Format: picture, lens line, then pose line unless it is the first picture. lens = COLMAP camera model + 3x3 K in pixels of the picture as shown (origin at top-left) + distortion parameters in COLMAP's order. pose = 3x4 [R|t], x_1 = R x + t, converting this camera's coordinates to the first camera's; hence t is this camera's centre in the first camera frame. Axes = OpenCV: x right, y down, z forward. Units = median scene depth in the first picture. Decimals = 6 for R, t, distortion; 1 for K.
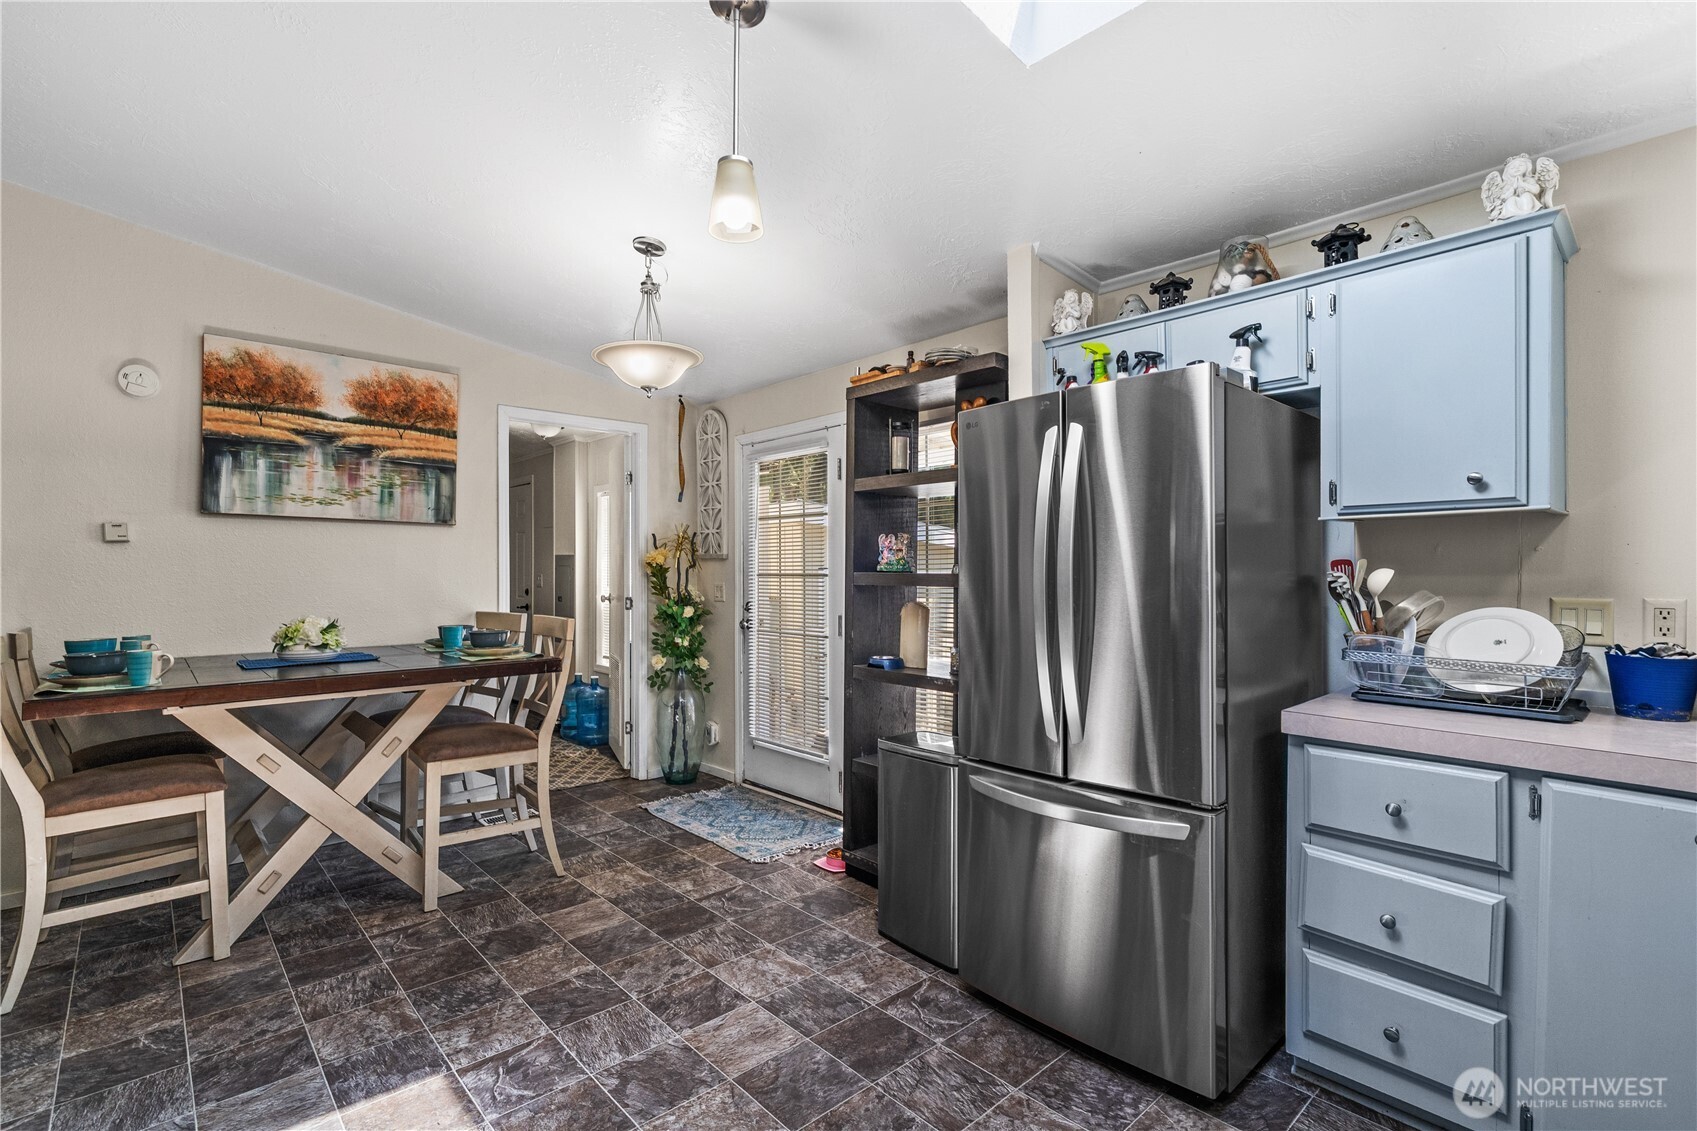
lens RADIAL K [[793.0, 0, 848.5], [0, 793.0, 565.5], [0, 0, 1]] dist [-0.001519, 0.000198]
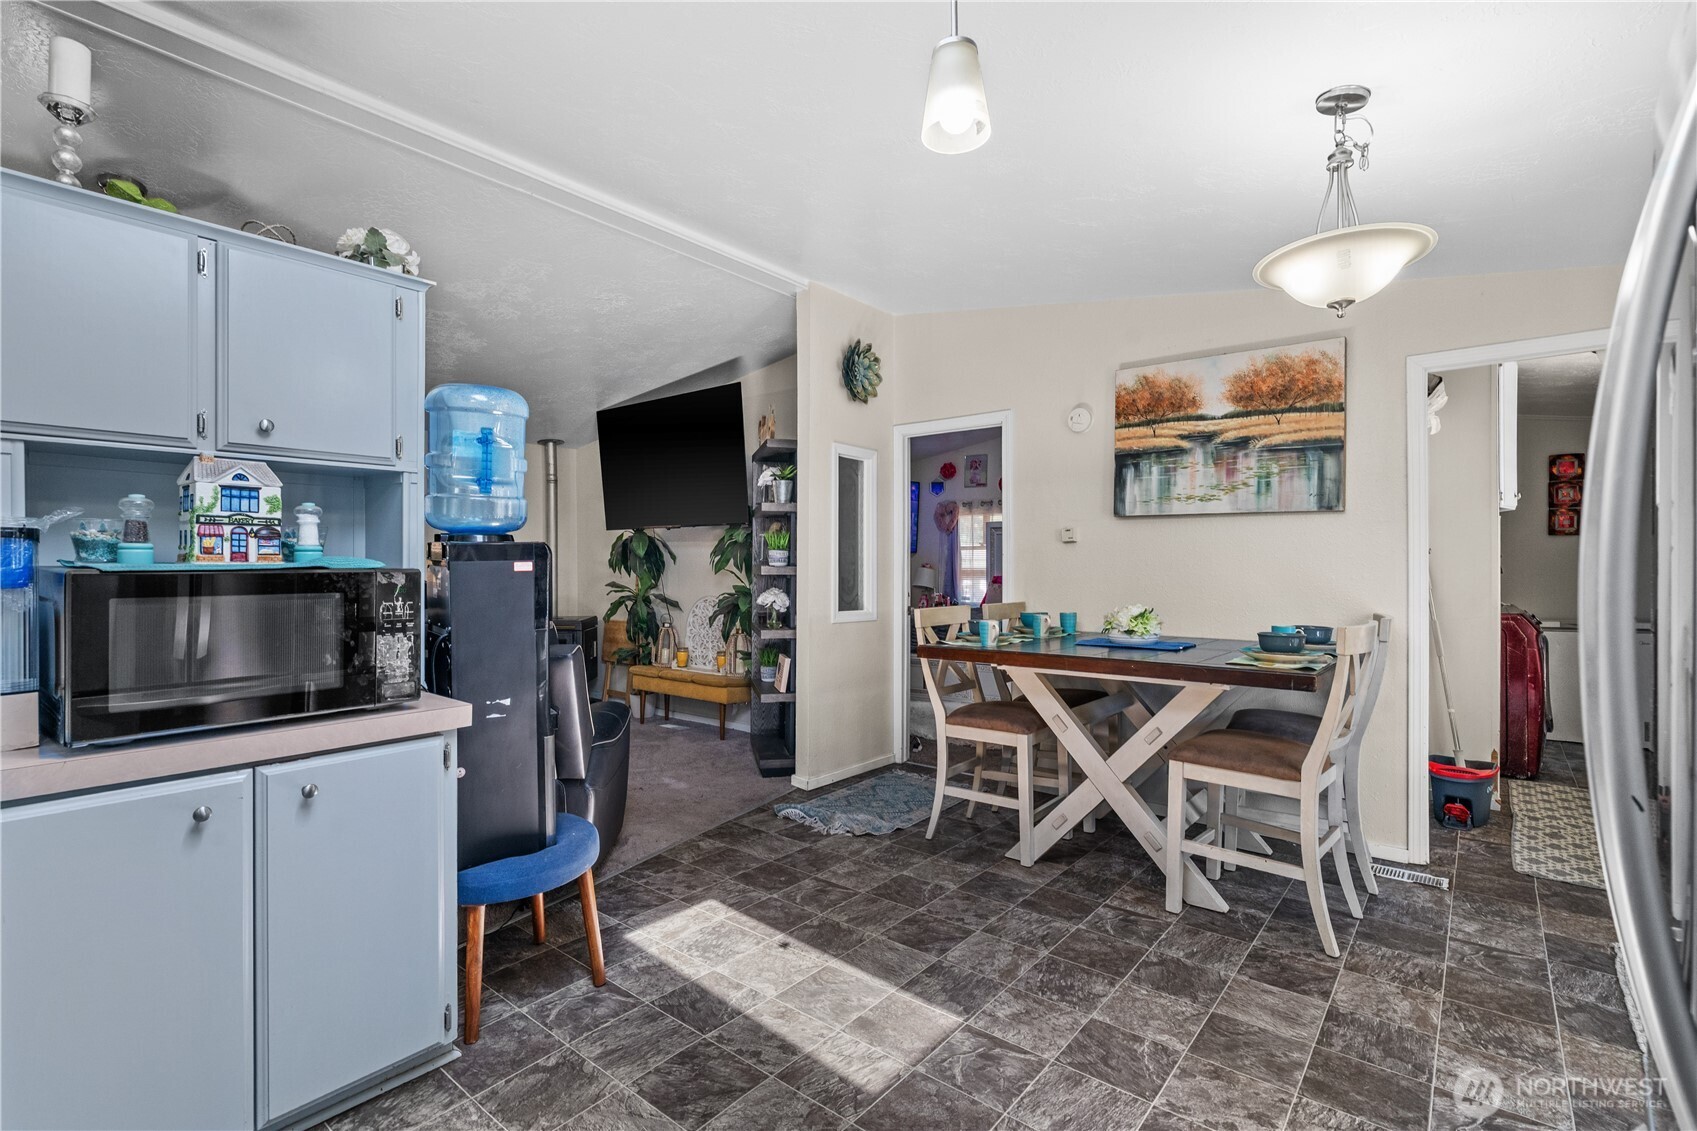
lens RADIAL K [[780.0, 0, 846.5], [0, 780.0, 560.4], [0, 0, 1]] dist [-0.003502, 0.001349]
pose [[0.138452, -0.002894, -0.990365, 0.311406], [0.005379, 0.999983, -0.002171, 0.001827], [0.990355, -0.005027, 0.138465, 0.398880]]
